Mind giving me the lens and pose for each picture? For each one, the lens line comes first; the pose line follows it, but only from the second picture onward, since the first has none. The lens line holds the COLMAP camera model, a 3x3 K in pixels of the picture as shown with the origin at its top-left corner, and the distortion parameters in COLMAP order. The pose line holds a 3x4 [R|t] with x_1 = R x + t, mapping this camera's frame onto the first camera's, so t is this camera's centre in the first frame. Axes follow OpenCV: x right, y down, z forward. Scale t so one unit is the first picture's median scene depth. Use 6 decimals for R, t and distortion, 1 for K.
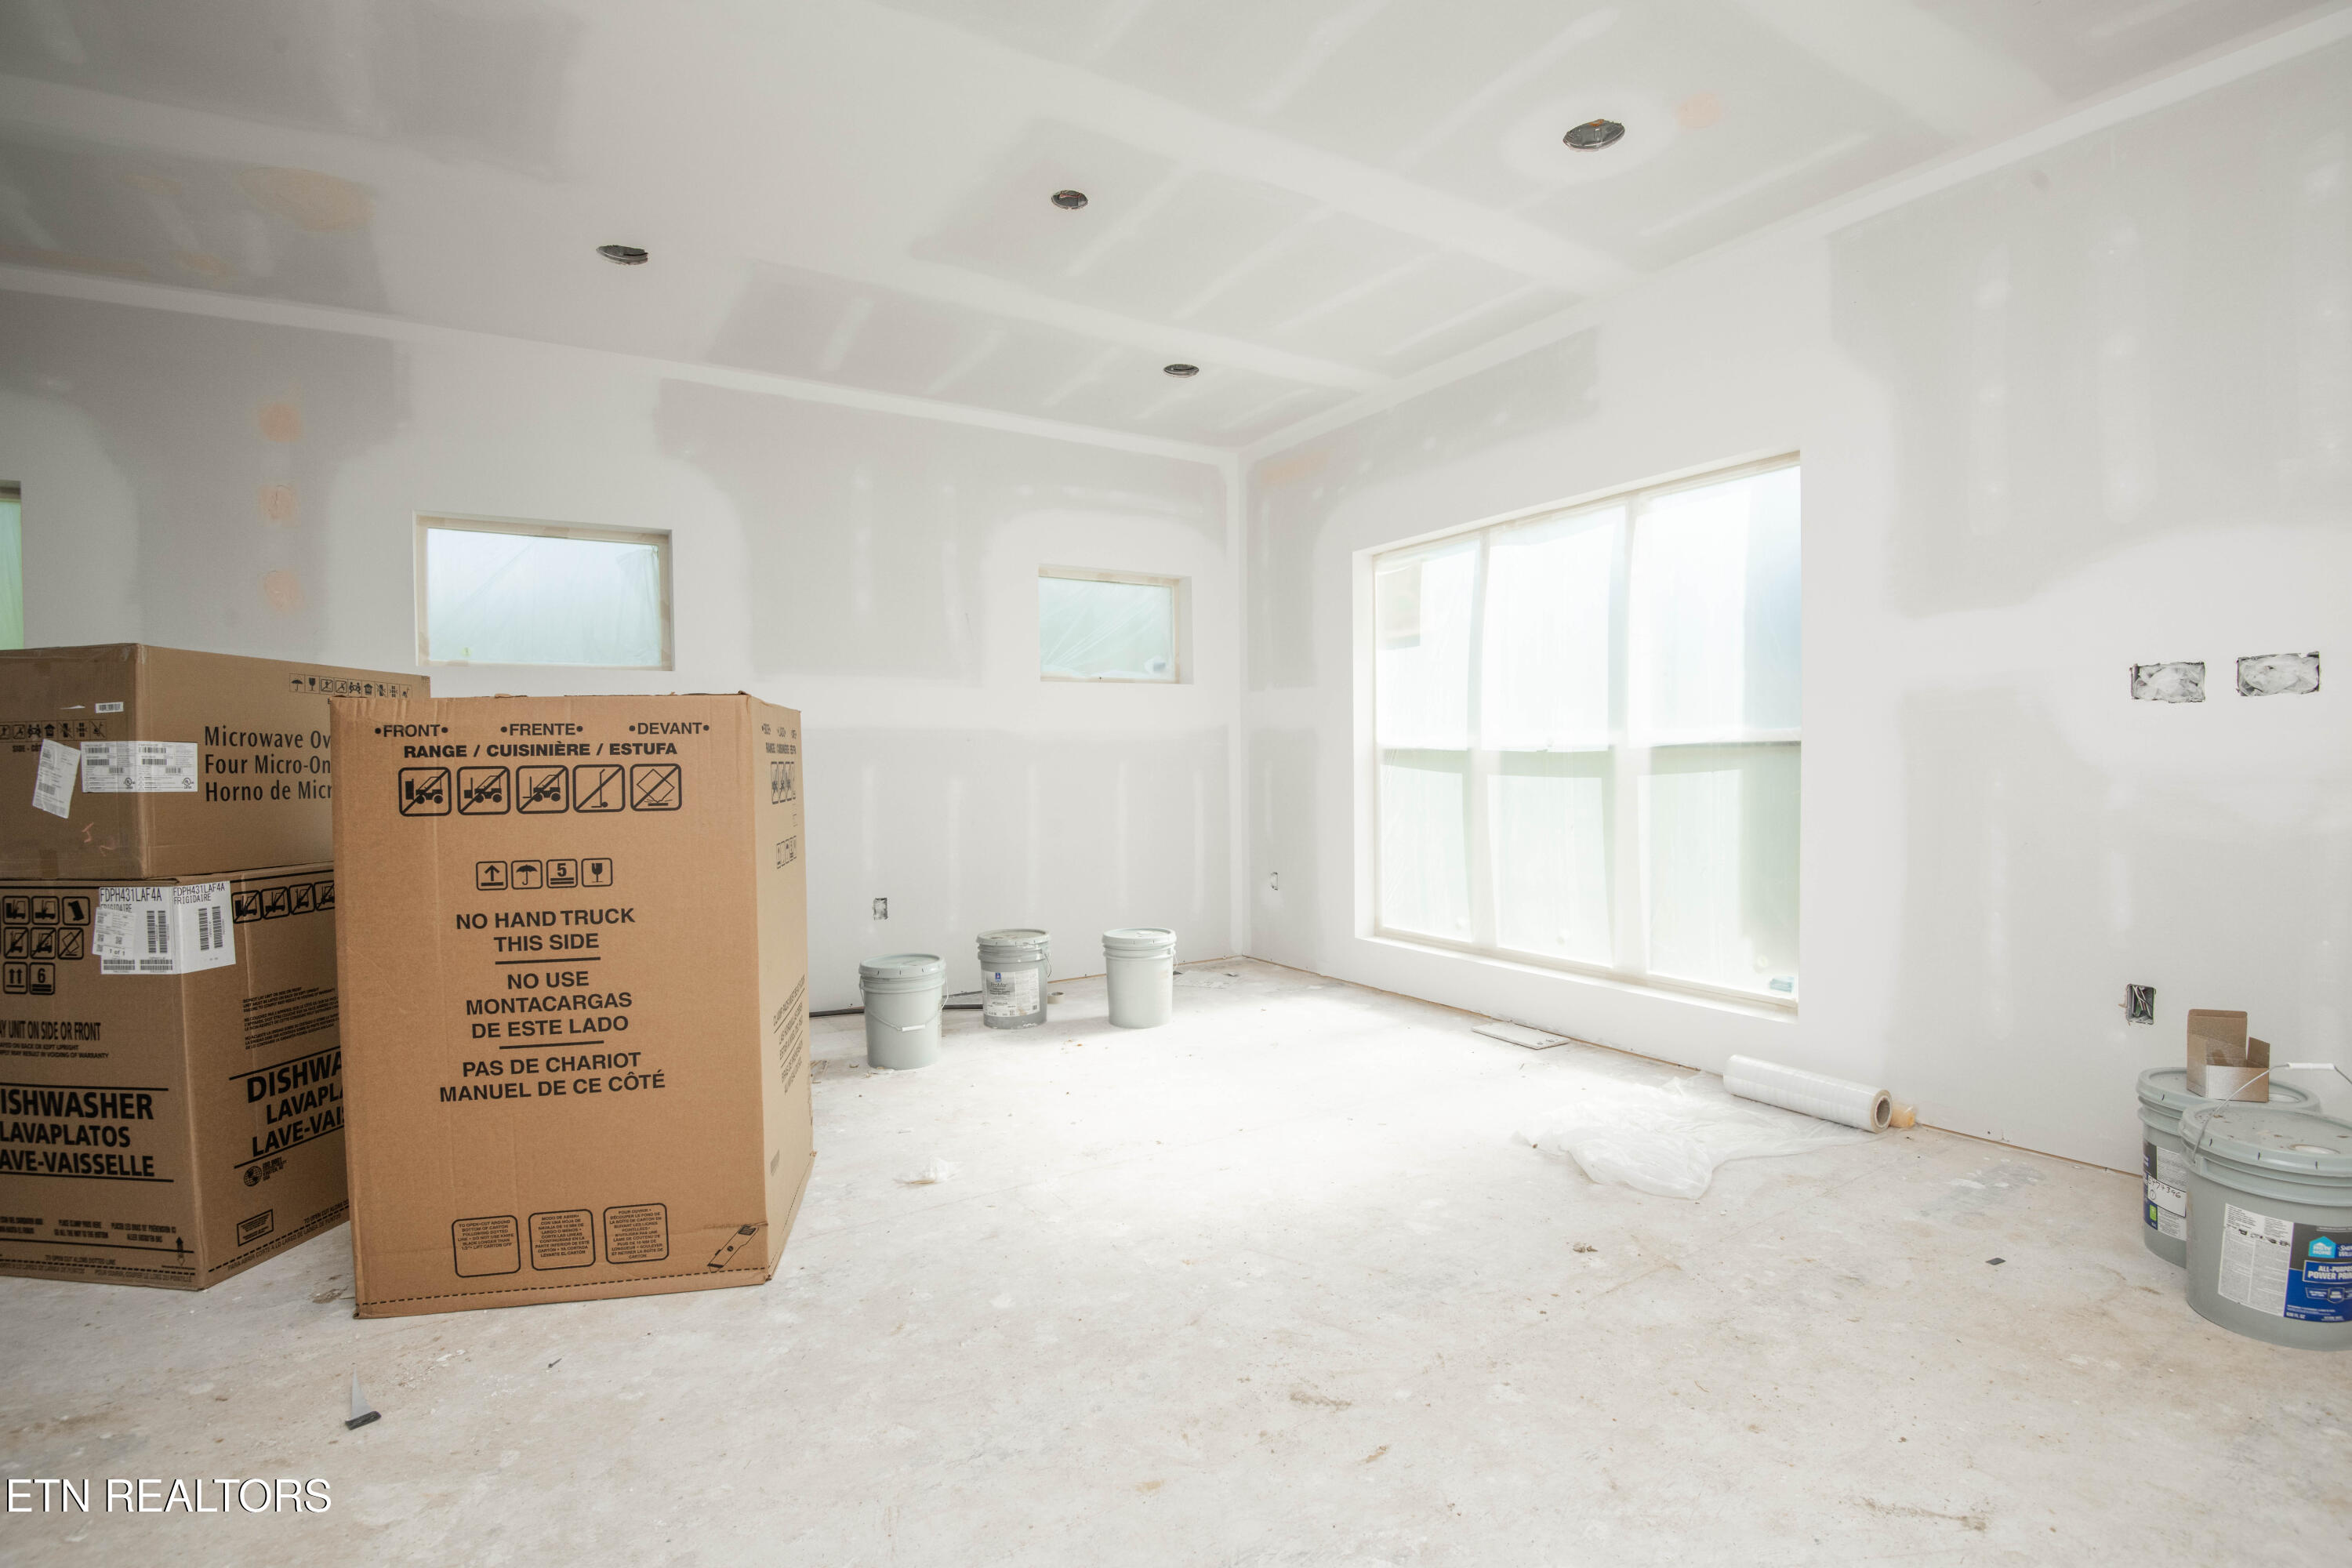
lens RADIAL K [[1085.5, 0, 1189.7], [0, 1085.5, 786.8], [0, 0, 1]] dist [-0.016815, -0.015410]
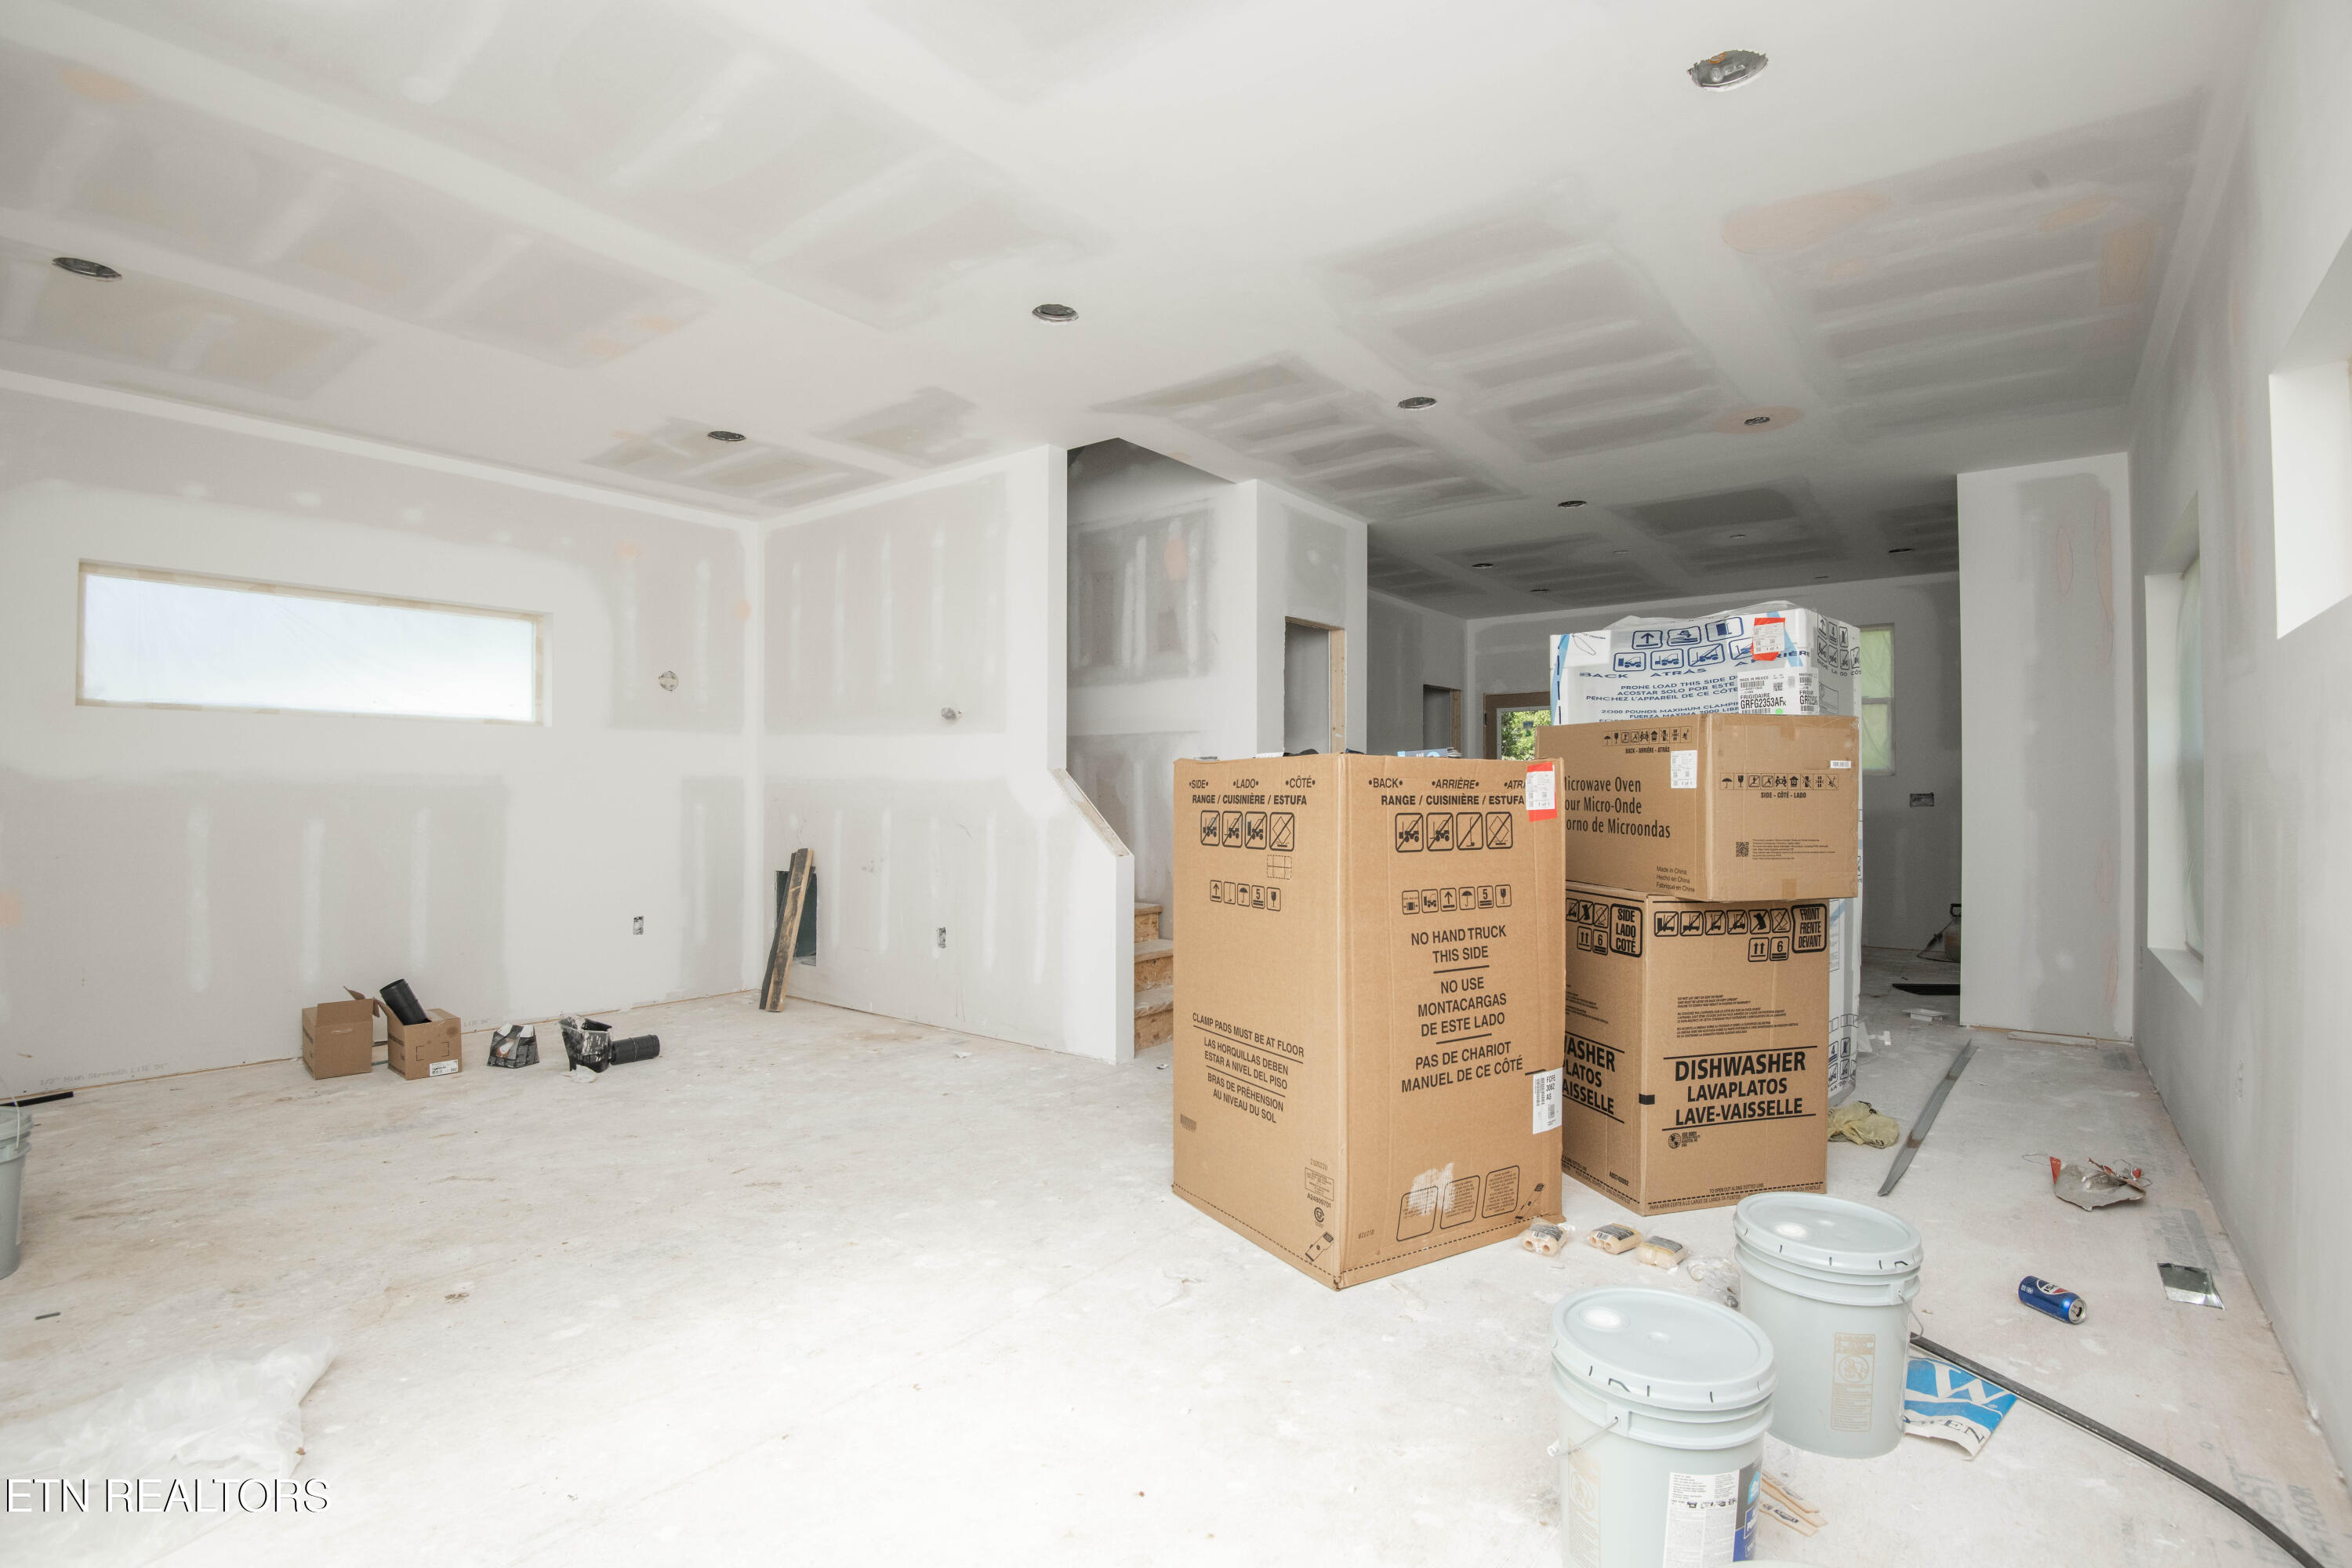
lens RADIAL K [[1085.5, 0, 1188.7], [0, 1085.5, 784.1], [0, 0, 1]] dist [-0.016815, -0.015410]
pose [[-0.940496, 0.011492, -0.339612, 0.047942], [0.004259, 0.999748, 0.022038, -0.085506], [0.339779, 0.019280, -0.940308, 2.287470]]
